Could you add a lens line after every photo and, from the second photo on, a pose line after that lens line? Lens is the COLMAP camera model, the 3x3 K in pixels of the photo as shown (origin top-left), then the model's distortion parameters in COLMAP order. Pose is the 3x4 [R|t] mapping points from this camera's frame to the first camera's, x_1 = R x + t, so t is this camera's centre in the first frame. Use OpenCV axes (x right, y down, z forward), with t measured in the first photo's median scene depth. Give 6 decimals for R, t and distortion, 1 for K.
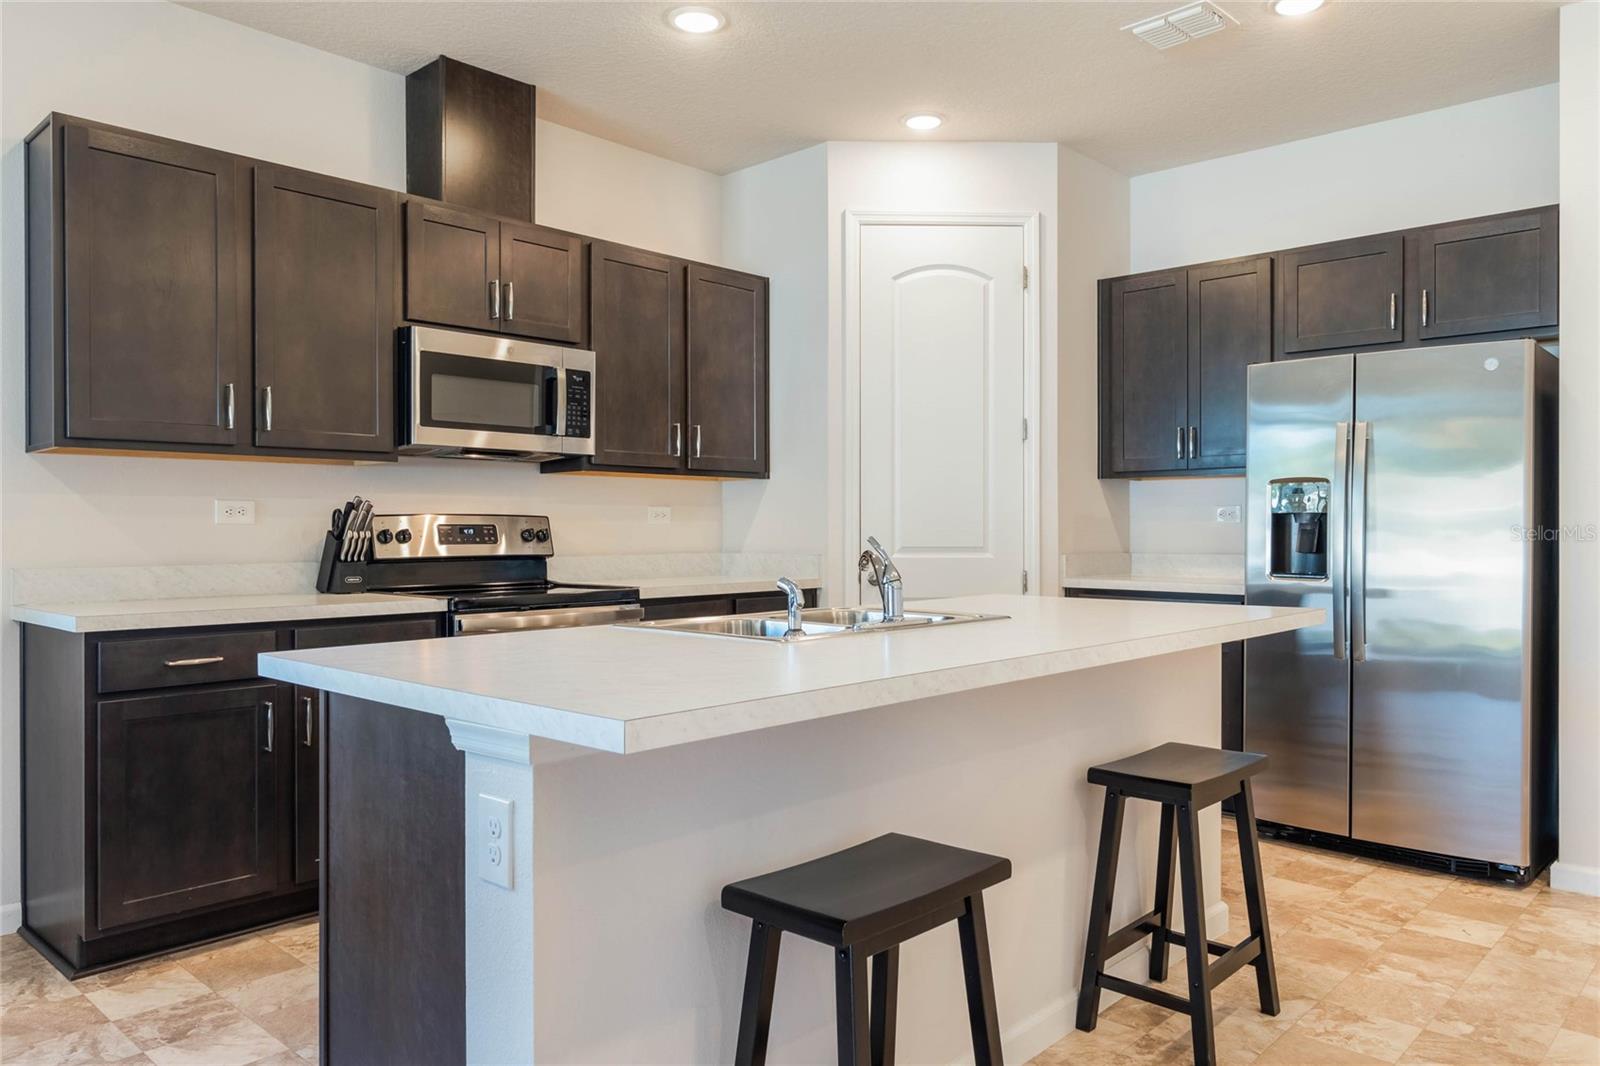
lens RADIAL K [[1084.7, 0, 800.0], [0, 1084.7, 533.0], [0, 0, 1]] dist [0.007399, 0.000274]
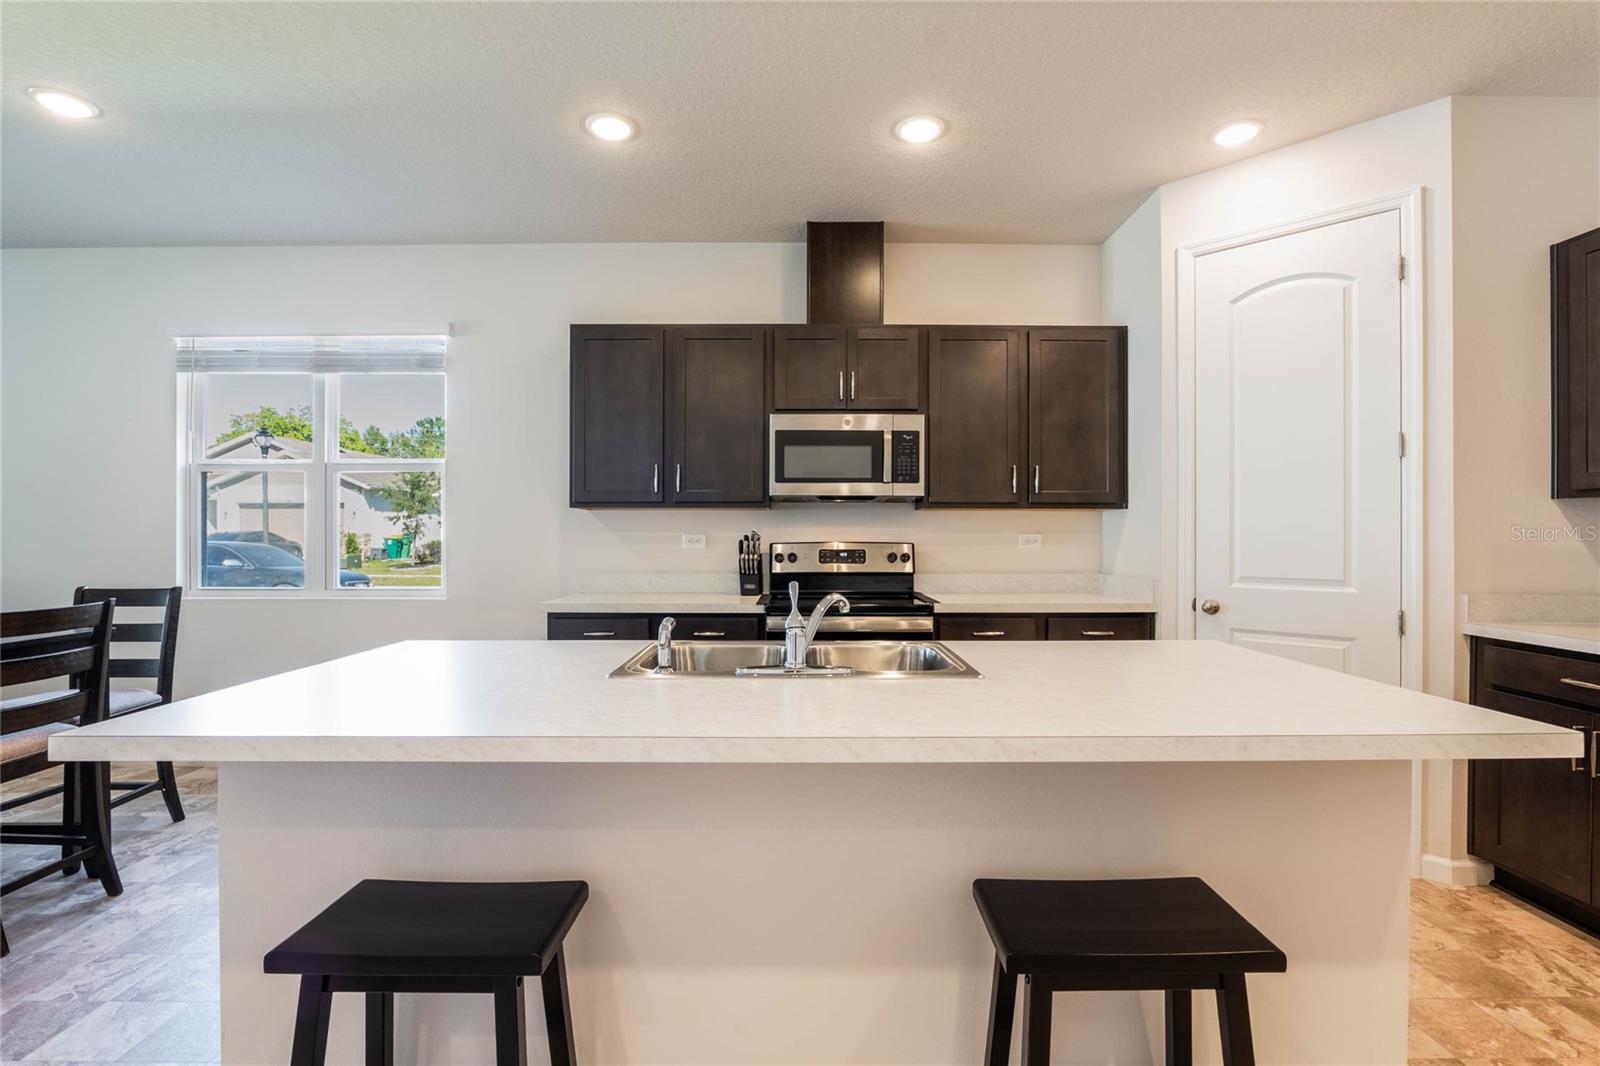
lens RADIAL K [[725.6, 0, 793.6], [0, 725.6, 531.3], [0, 0, 1]] dist [-0.003130, -0.000236]
pose [[0.706261, -0.001828, -0.707949, 0.306000], [-0.006784, 0.999933, -0.009350, -0.021688], [0.707919, 0.011406, 0.706201, 0.293693]]
